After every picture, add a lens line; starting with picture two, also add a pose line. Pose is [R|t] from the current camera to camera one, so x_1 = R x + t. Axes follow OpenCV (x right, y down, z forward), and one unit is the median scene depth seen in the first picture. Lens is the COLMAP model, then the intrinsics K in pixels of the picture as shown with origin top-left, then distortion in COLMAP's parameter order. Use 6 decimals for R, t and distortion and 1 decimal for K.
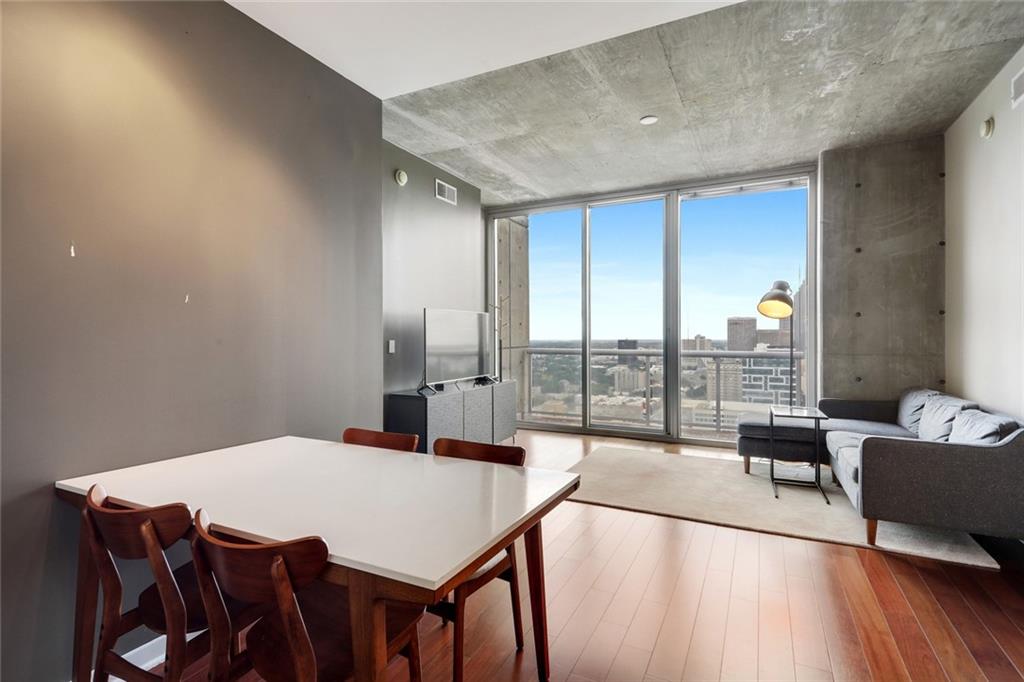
lens RADIAL K [[484.0, 0, 501.5], [0, 484.0, 340.4], [0, 0, 1]] dist [0.016273, -0.010475]
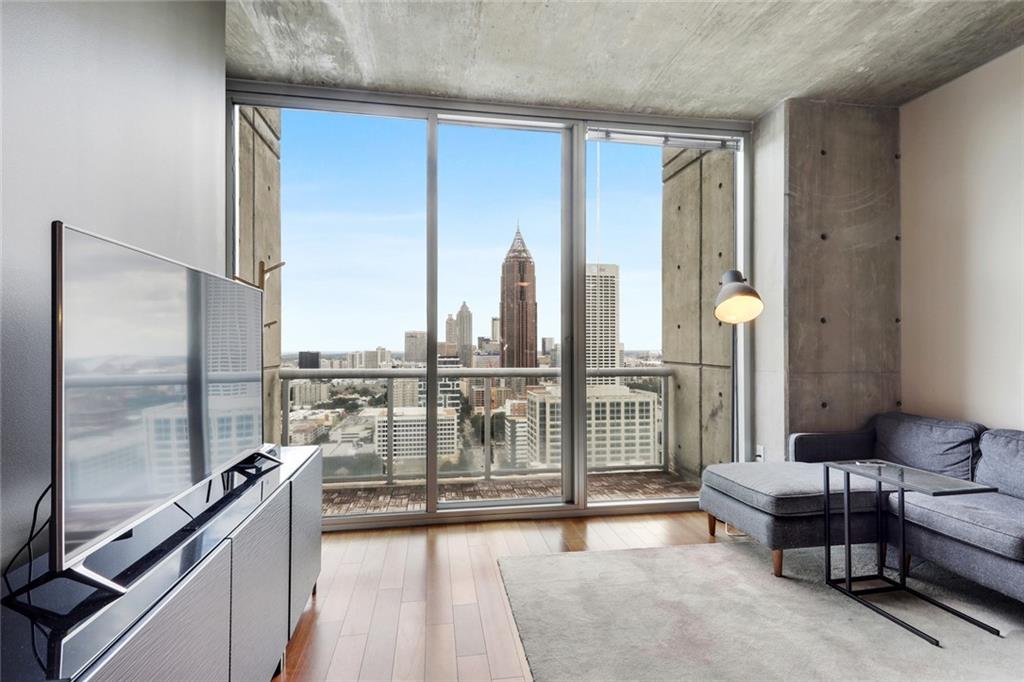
lens RADIAL K [[484.0, 0, 496.3], [0, 484.0, 344.1], [0, 0, 1]] dist [0.016273, -0.010475]
pose [[0.809754, 0.005073, 0.586748, -0.131703], [0.003569, 0.999902, -0.013570, -0.007738], [-0.586759, 0.013083, 0.809656, 0.675544]]
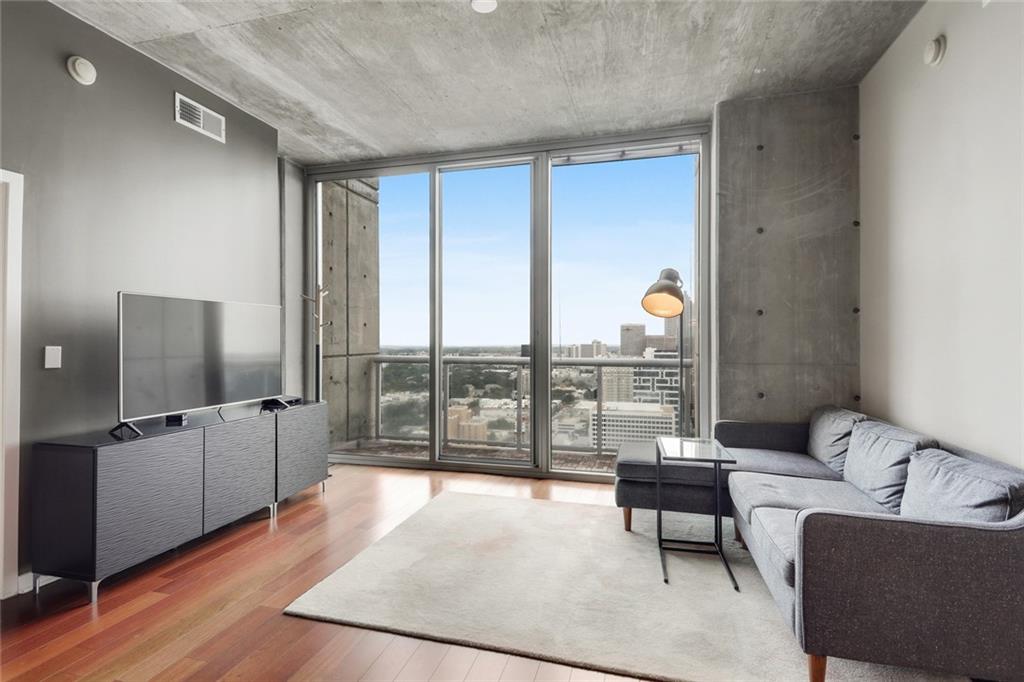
lens RADIAL K [[484.0, 0, 502.3], [0, 484.0, 343.8], [0, 0, 1]] dist [0.016273, -0.010475]
pose [[0.980773, 0.000286, 0.195152, 0.171958], [0.000288, 0.999996, -0.002914, -0.001267], [-0.195152, 0.002914, 0.980769, 0.311635]]
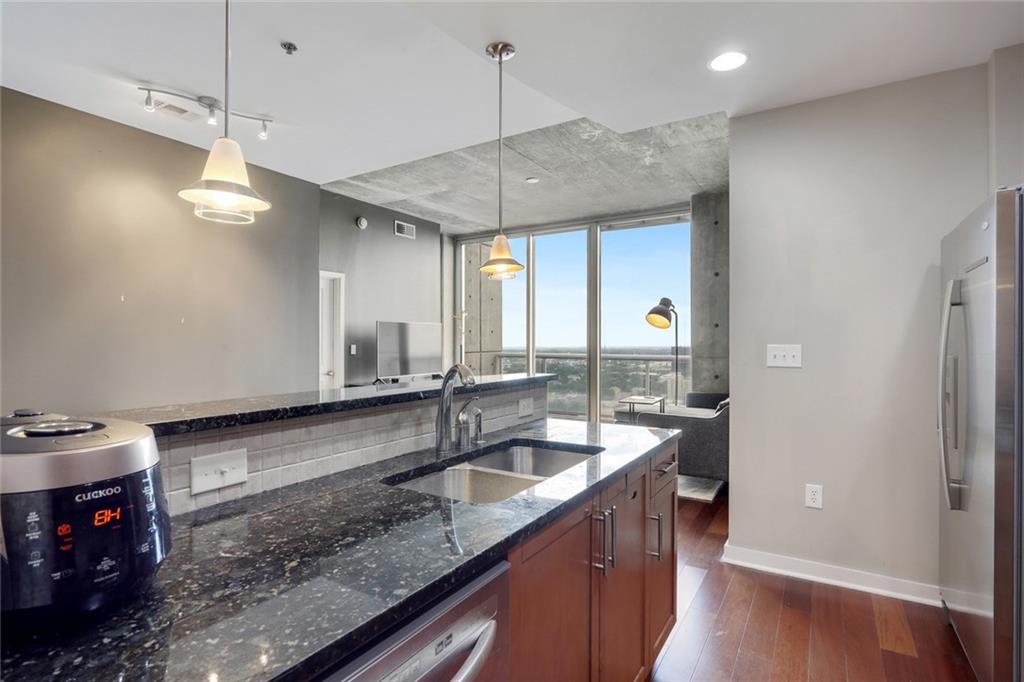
lens RADIAL K [[484.0, 0, 511.4], [0, 484.0, 348.9], [0, 0, 1]] dist [0.016273, -0.010475]
pose [[0.996404, 0.004357, -0.084615, 0.308260], [-0.003939, 0.999979, 0.005110, 0.002749], [0.084636, -0.004758, 0.996401, -0.289420]]
